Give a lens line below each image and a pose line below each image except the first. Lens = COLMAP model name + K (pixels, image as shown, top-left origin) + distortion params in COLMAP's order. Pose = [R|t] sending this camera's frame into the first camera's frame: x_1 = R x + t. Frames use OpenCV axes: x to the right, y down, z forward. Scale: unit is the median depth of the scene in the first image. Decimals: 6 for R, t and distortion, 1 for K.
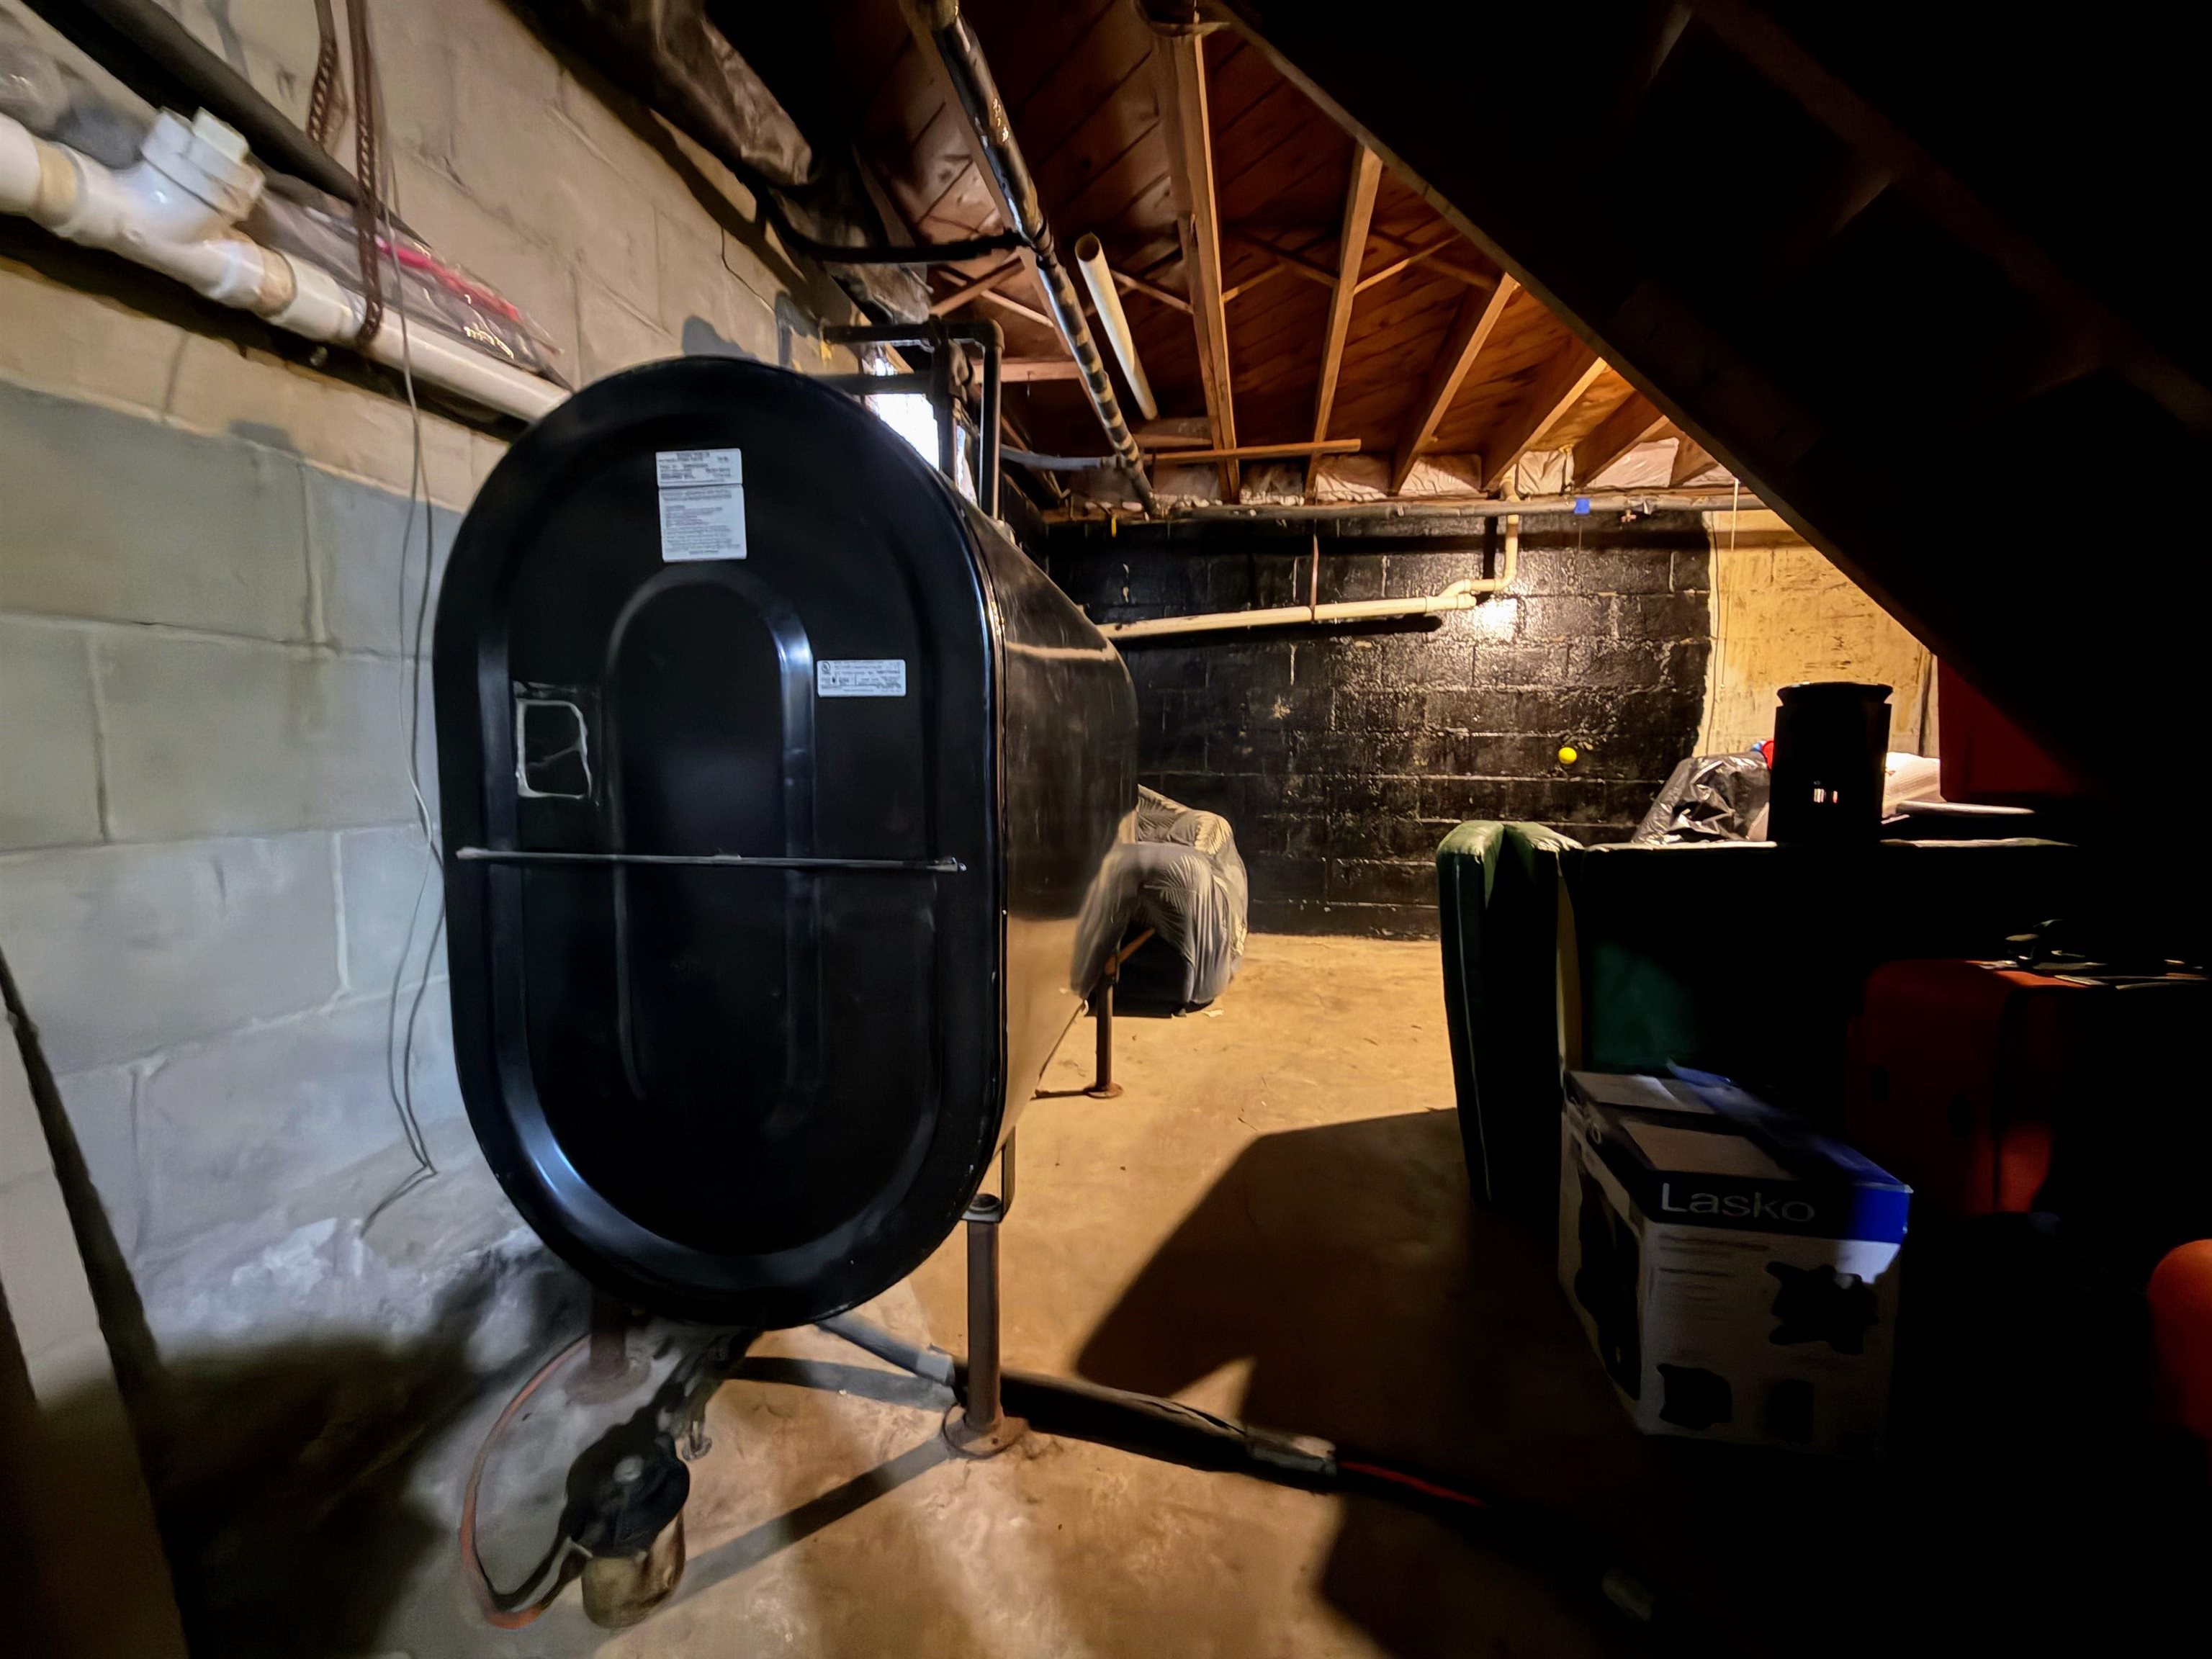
lens RADIAL K [[879.3, 0, 1095.8], [0, 879.3, 831.0], [0, 0, 1]] dist [0.000859, 0.000043]
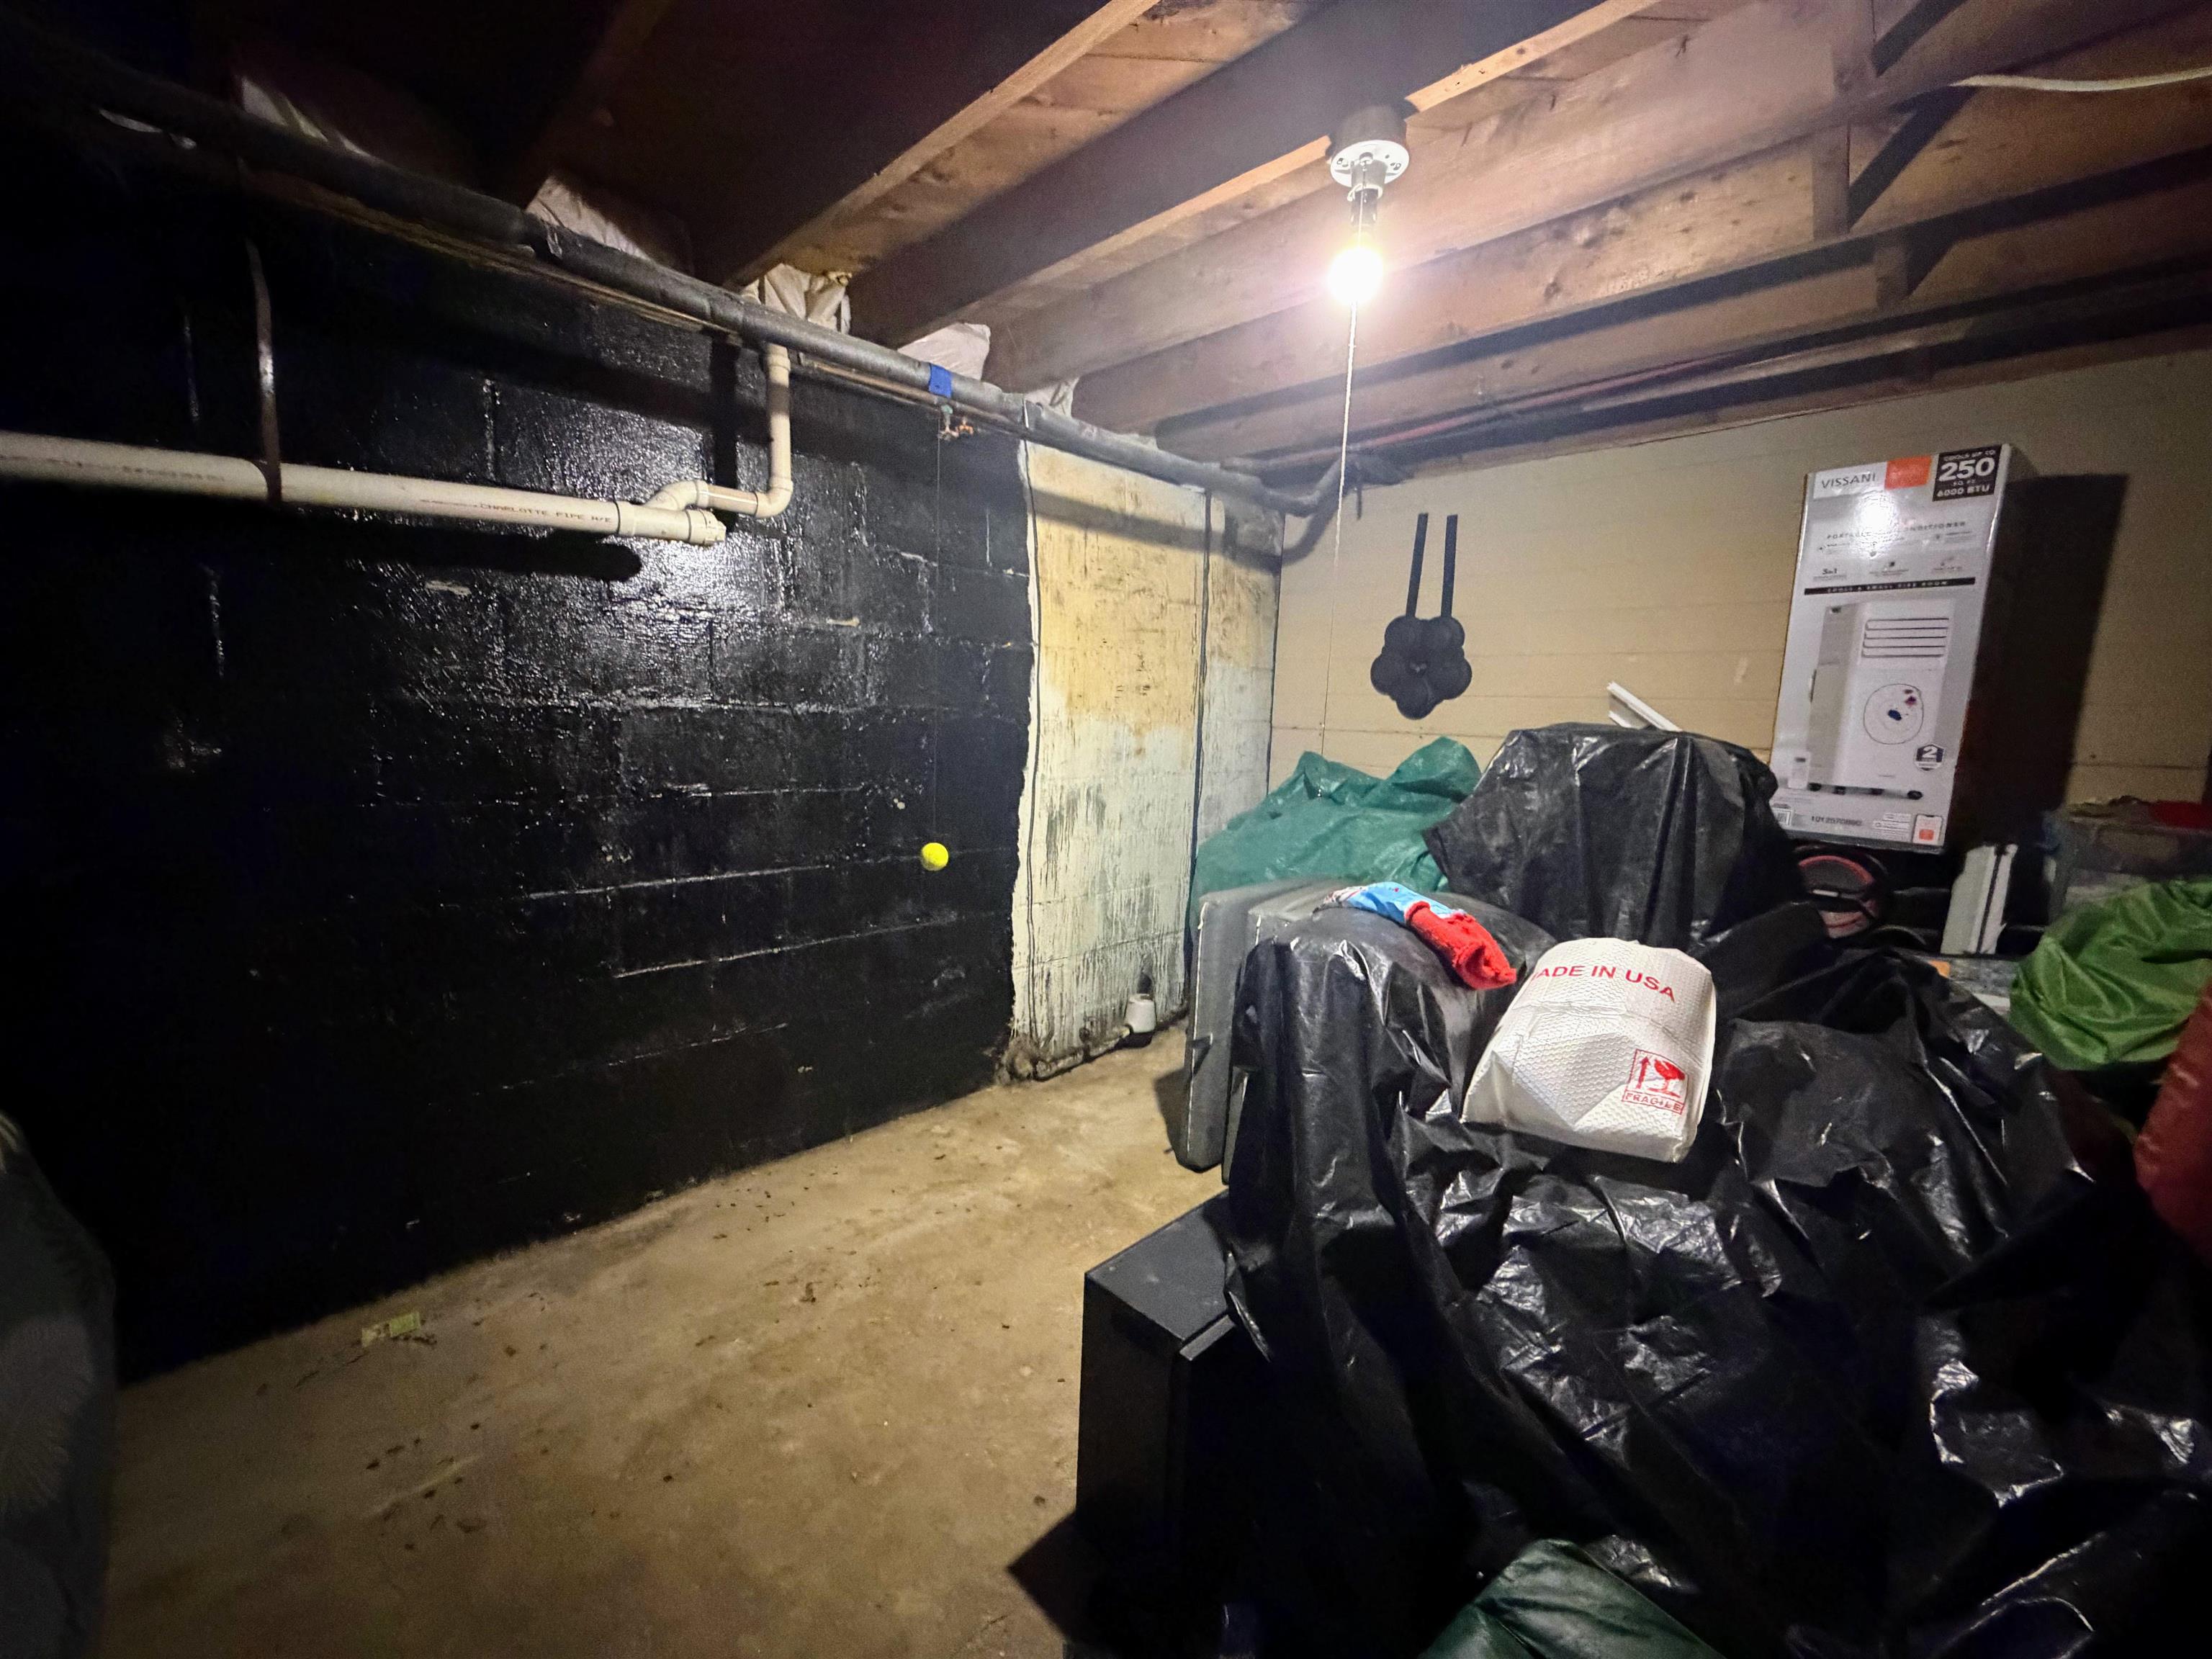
lens RADIAL K [[879.3, 0, 1095.8], [0, 879.3, 831.0], [0, 0, 1]] dist [0.000859, 0.000043]
pose [[0.583623, -0.098874, 0.805983, 0.145027], [0.038311, 0.994807, 0.094297, -0.132312], [-0.811121, -0.024155, 0.584380, 0.535599]]
